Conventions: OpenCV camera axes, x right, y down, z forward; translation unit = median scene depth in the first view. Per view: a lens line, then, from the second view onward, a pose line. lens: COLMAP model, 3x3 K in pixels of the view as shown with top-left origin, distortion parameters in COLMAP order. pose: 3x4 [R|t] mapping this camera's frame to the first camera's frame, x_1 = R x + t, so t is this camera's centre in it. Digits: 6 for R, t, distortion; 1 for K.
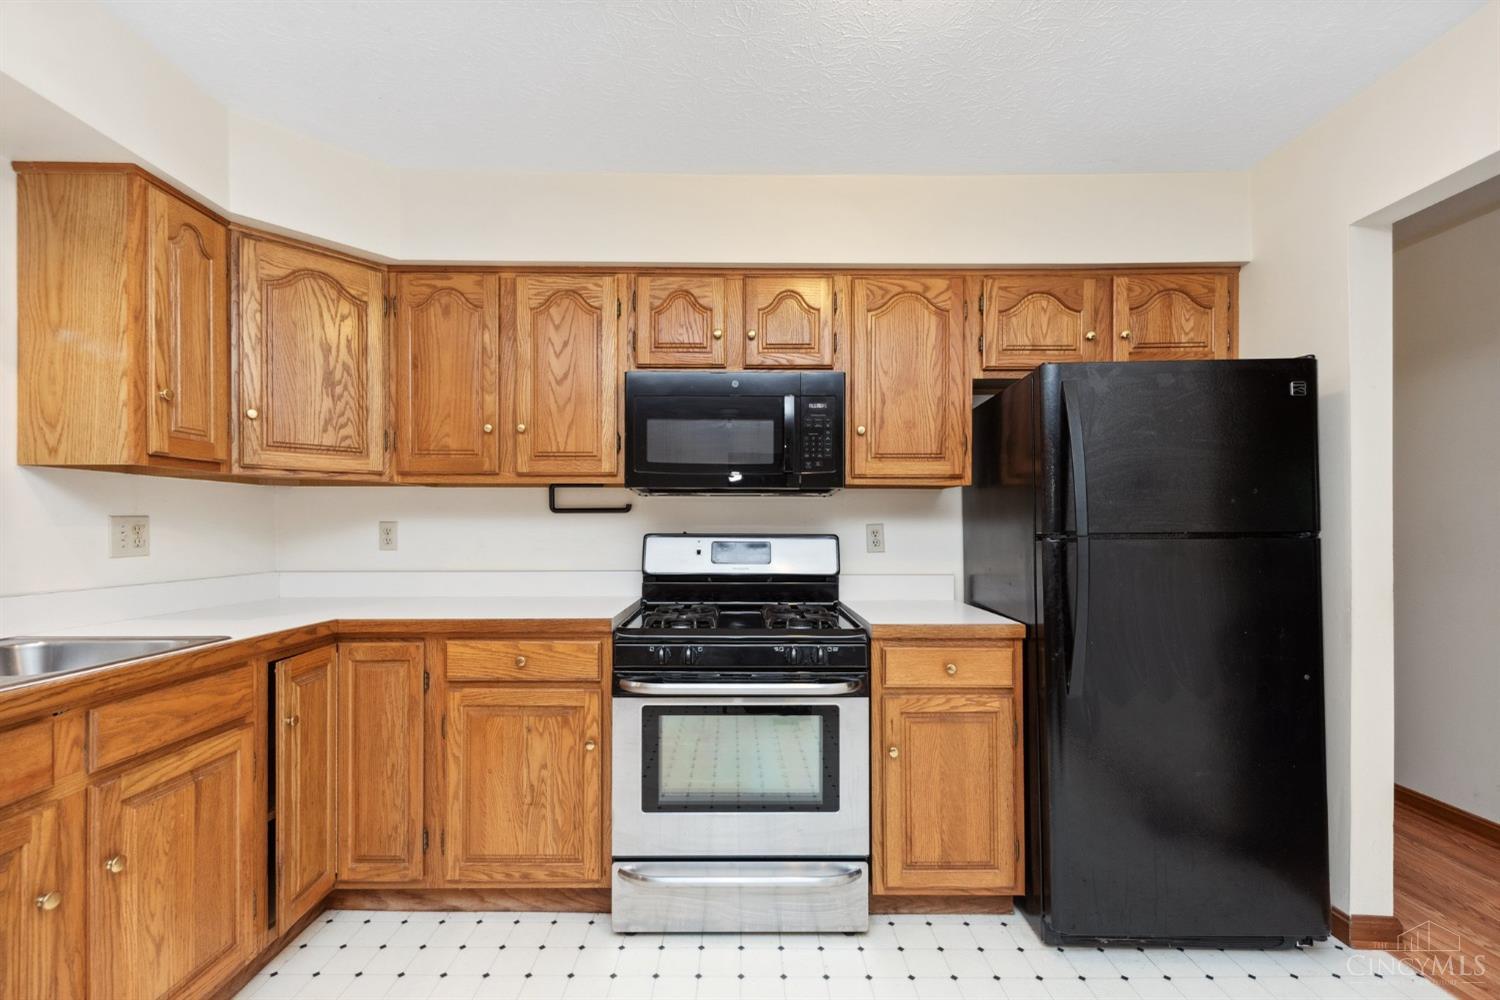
lens RADIAL K [[633.4, 0, 748.4], [0, 633.4, 521.7], [0, 0, 1]] dist [0.017713, -0.010247]
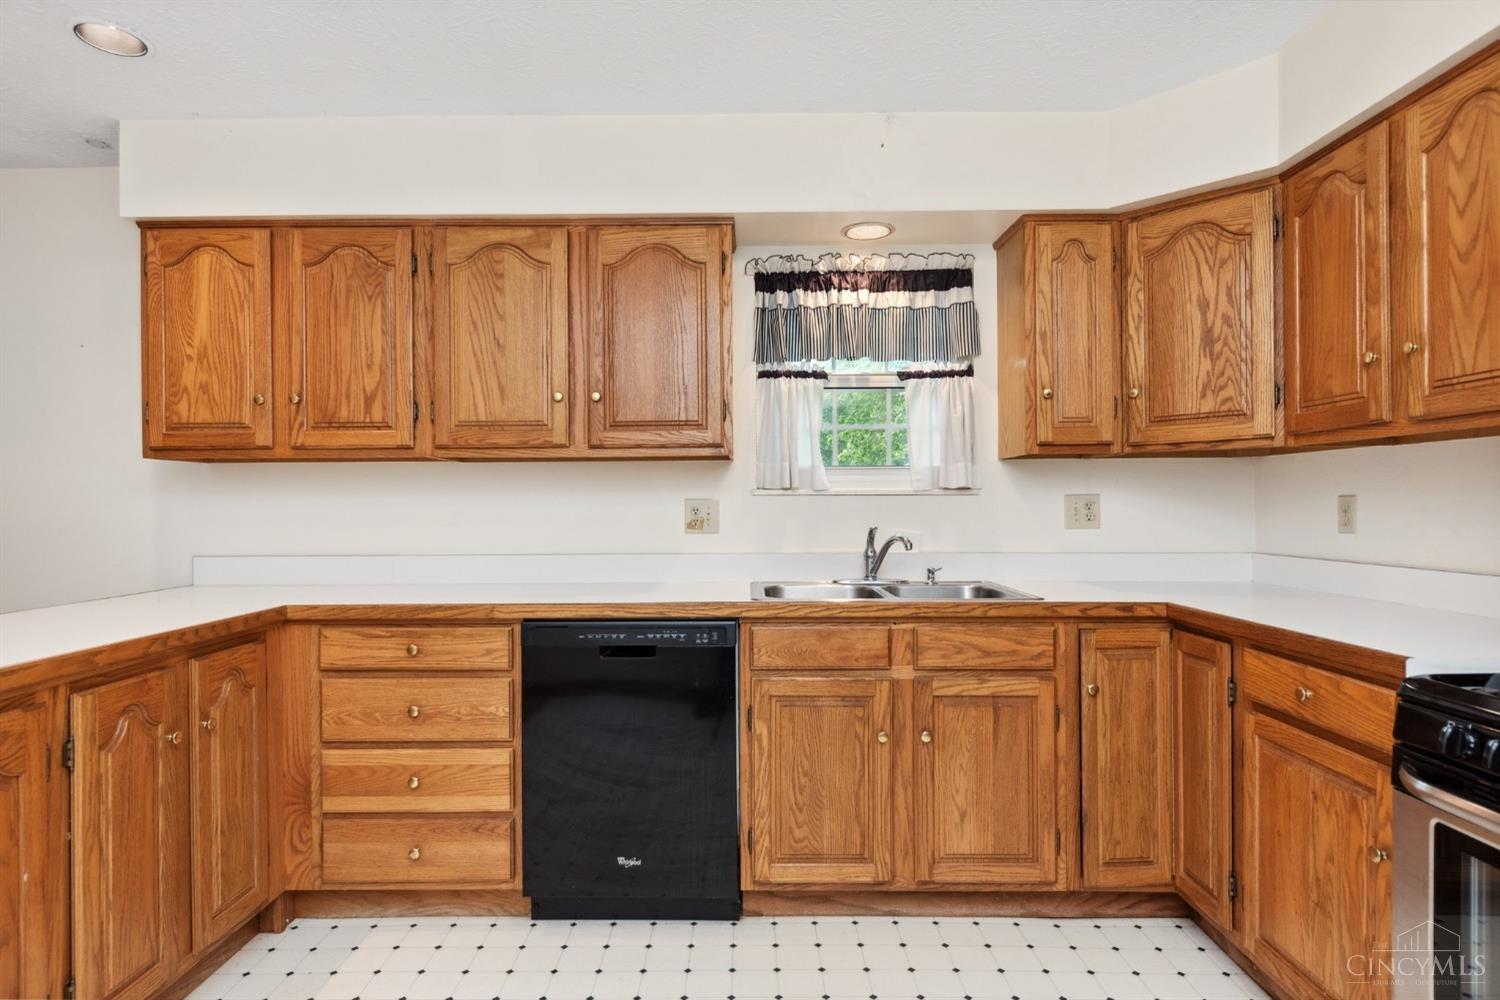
lens RADIAL K [[803.4, 0, 738.3], [0, 803.4, 505.8], [0, 0, 1]] dist [0.004579, -0.002783]
pose [[-0.014300, 0.002219, -0.999895, 0.467447], [0.010544, 0.999942, 0.002068, 0.003013], [0.999842, -0.010513, -0.014323, 0.339999]]
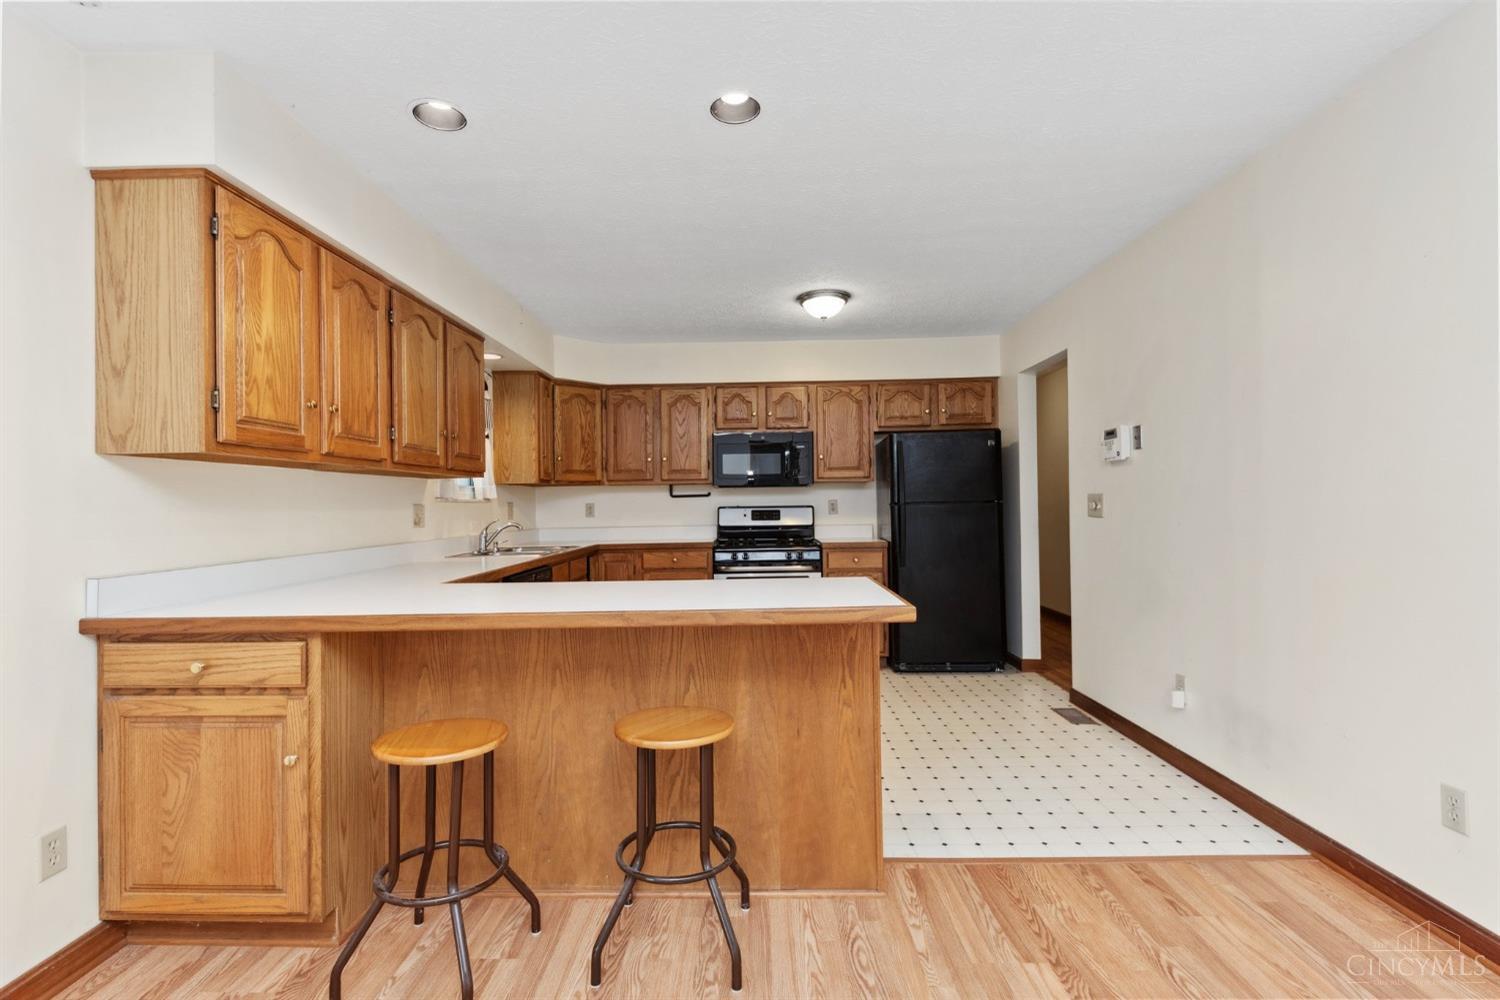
lens RADIAL K [[694.8, 0, 735.3], [0, 694.8, 501.4], [0, 0, 1]] dist [0.004264, -0.000101]
pose [[0.999145, -0.016997, -0.037695, -0.028446], [0.017079, 0.999852, 0.001856, -0.003283], [0.037658, -0.002498, 0.999288, -1.391636]]
